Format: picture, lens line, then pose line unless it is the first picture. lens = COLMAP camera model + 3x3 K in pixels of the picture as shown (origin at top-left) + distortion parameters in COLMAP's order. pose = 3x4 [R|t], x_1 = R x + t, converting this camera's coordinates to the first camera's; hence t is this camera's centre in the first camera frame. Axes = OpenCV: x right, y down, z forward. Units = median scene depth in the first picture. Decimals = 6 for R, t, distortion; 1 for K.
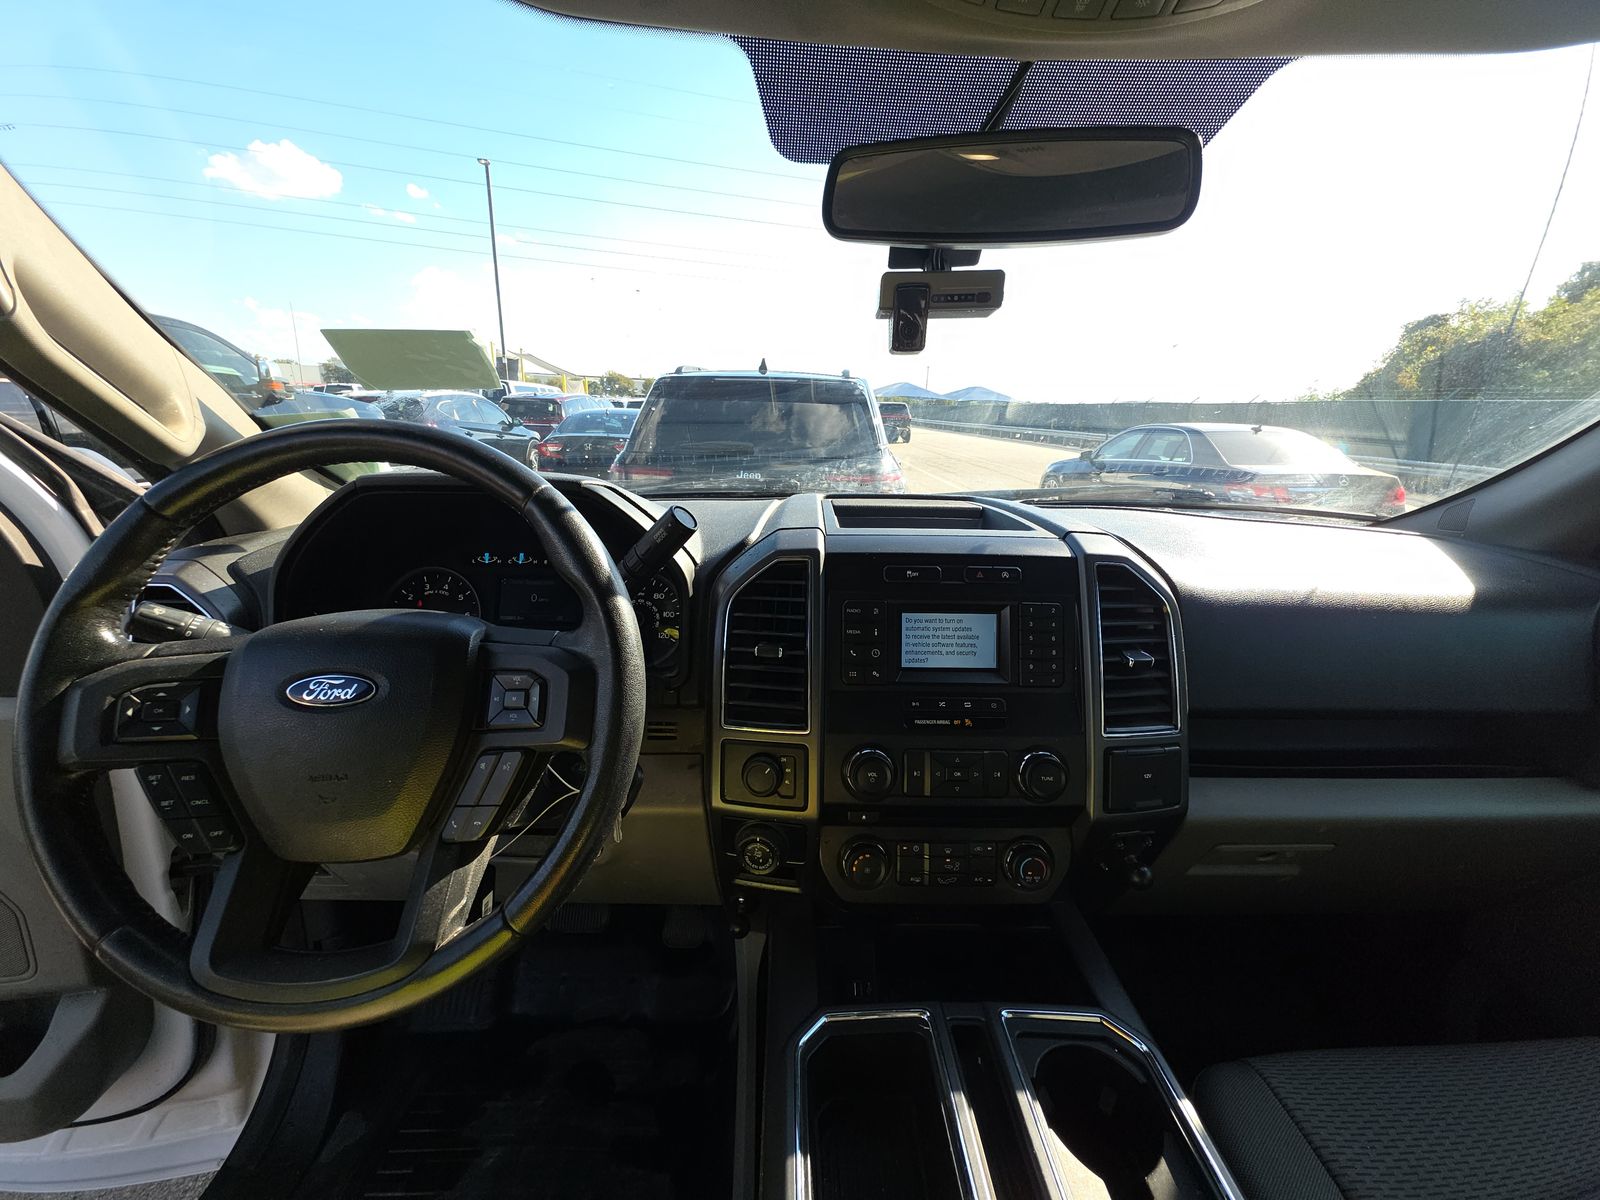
lens RADIAL K [[590.9, 0, 799.3], [0, 590.9, 632.5], [0, 0, 1]] dist [0.008797, 0.000068]
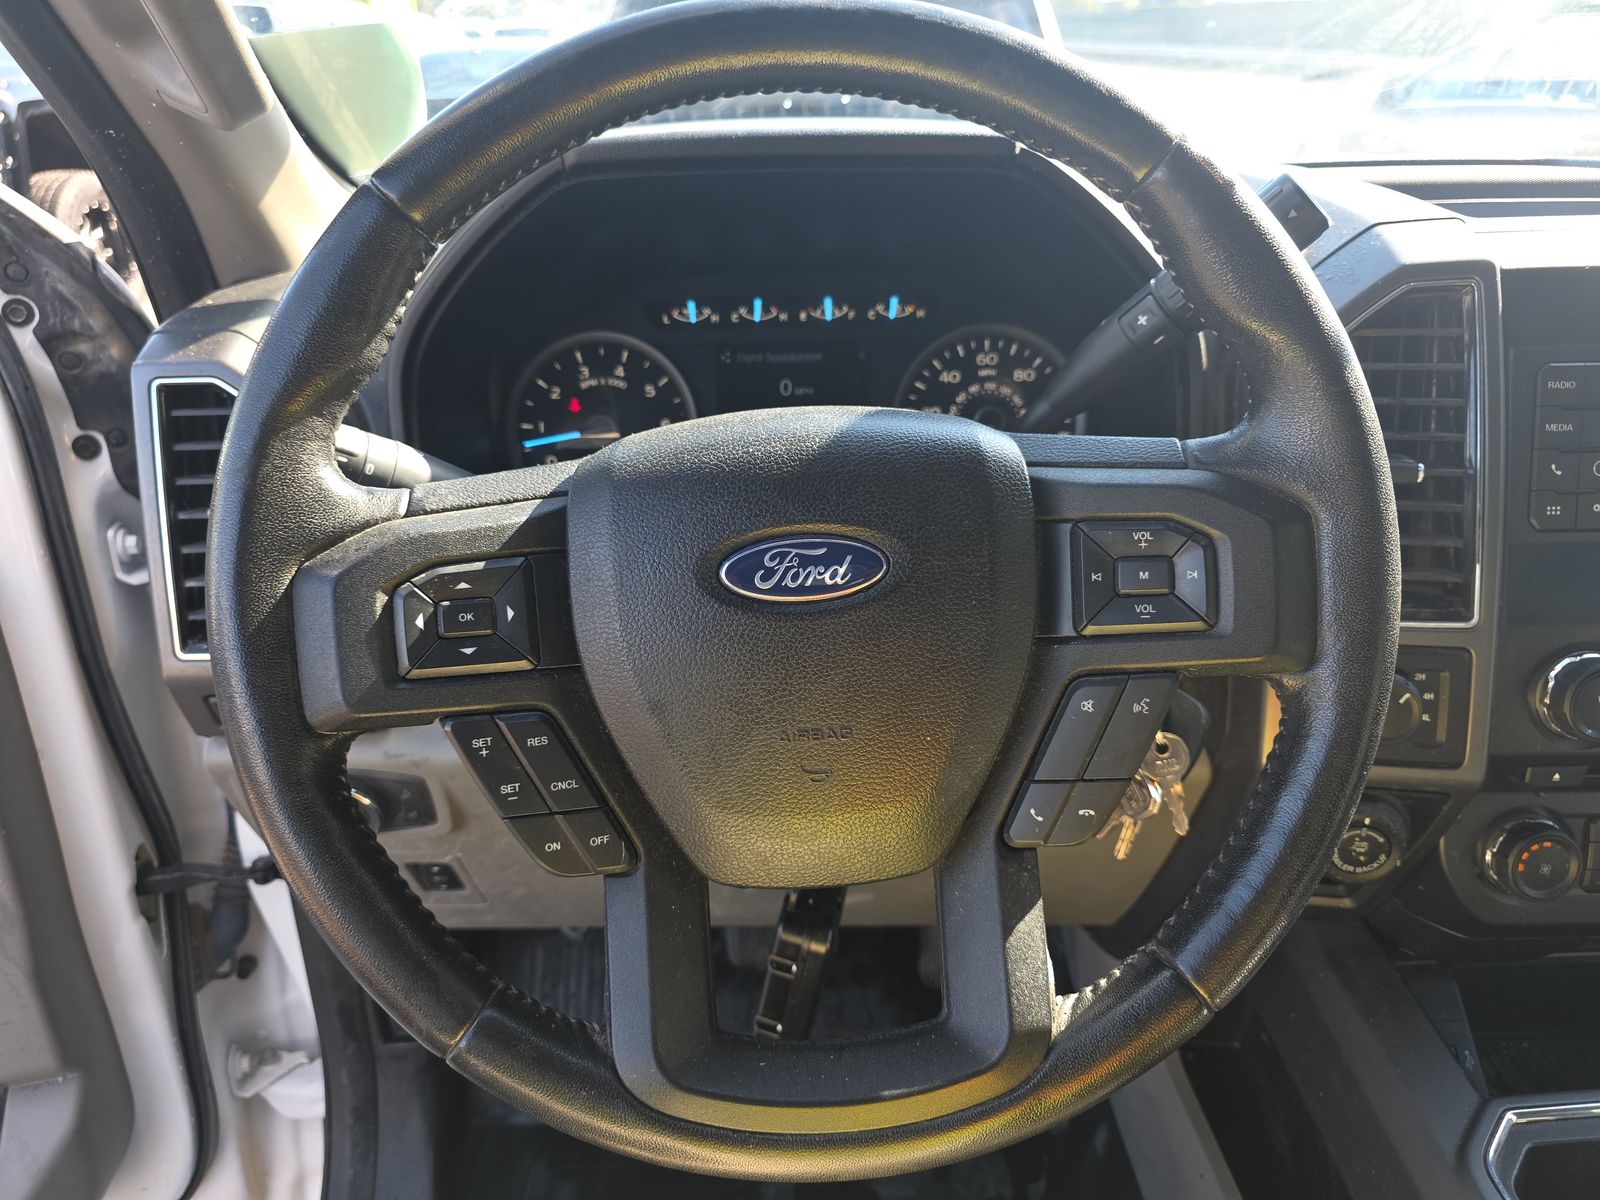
lens RADIAL K [[1032.4, 0, 800.0], [0, 1032.4, 600.0], [0, 0, 1]] dist [-0.005204, -0.004750]
pose [[0.999390, -0.029206, -0.019171, -0.737631], [0.031644, 0.989296, 0.142449, -0.002408], [0.014806, -0.142969, 0.989616, 0.114074]]
